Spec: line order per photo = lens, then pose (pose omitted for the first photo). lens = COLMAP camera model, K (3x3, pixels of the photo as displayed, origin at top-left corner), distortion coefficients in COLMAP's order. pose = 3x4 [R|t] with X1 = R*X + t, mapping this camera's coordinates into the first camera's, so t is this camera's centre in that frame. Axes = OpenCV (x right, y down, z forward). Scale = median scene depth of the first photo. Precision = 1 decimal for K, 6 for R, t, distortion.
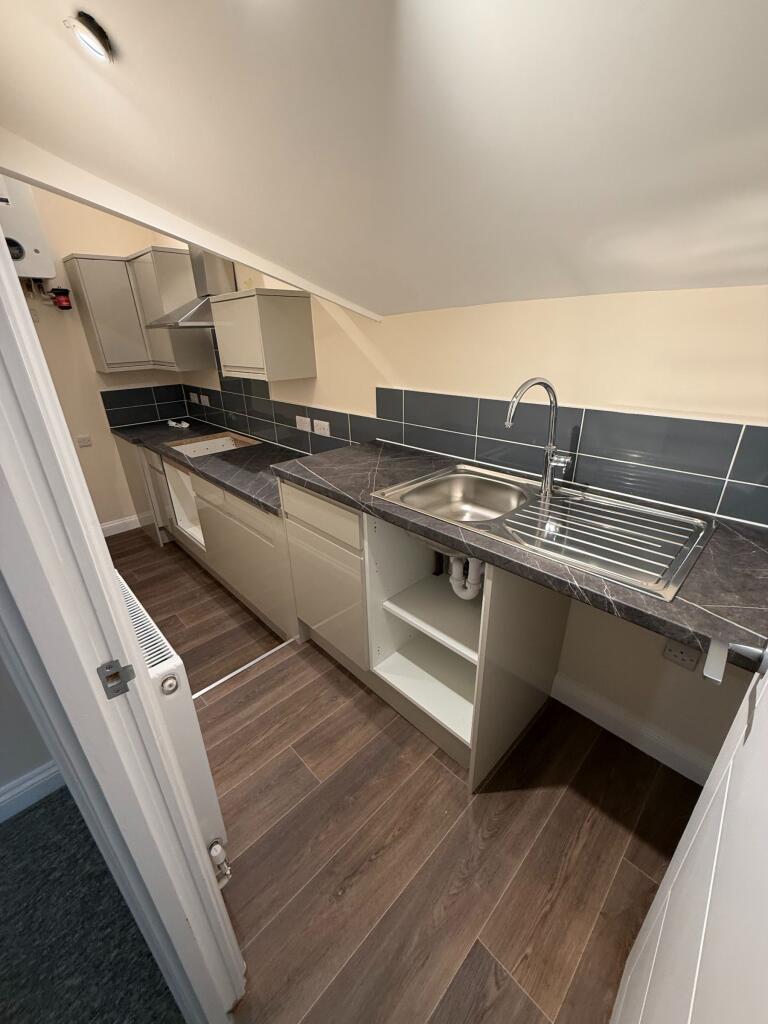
lens RADIAL K [[409.2, 0, 382.8], [0, 409.2, 509.6], [0, 0, 1]] dist [-0.001924, 0.000164]
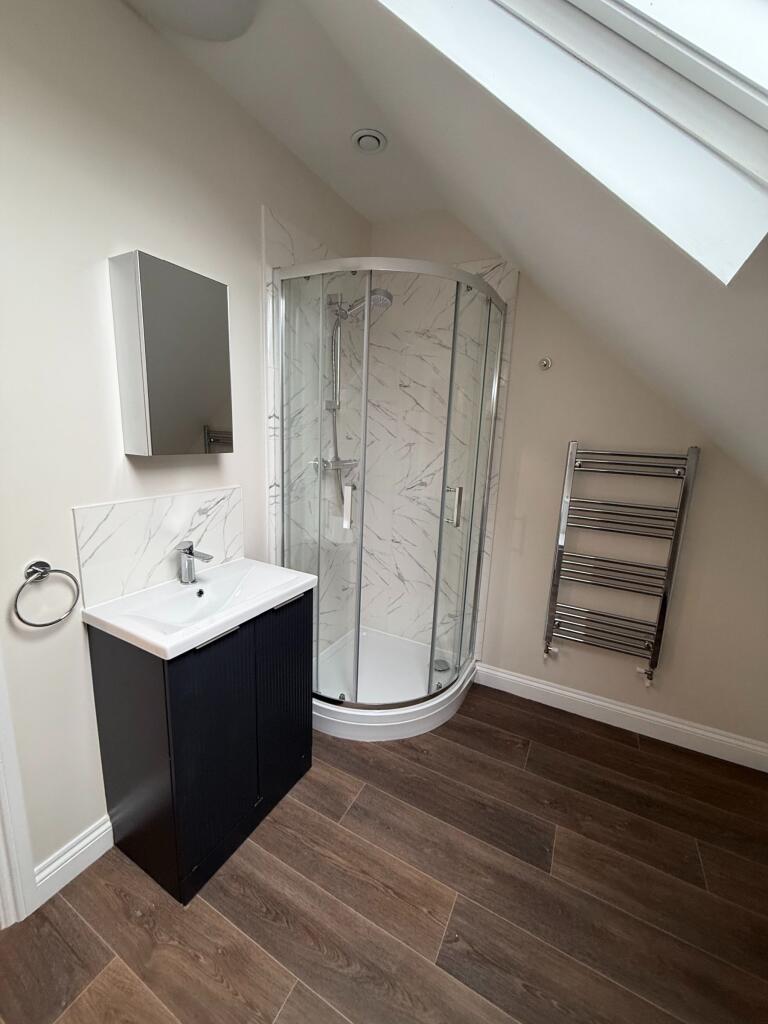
lens RADIAL K [[409.2, 0, 382.8], [0, 409.2, 509.6], [0, 0, 1]] dist [-0.001924, 0.000164]
pose [[-0.301473, -0.173681, 0.937523, -0.643017], [0.346691, 0.895999, 0.277472, -0.195811], [-0.888211, 0.408681, -0.209906, 0.502457]]
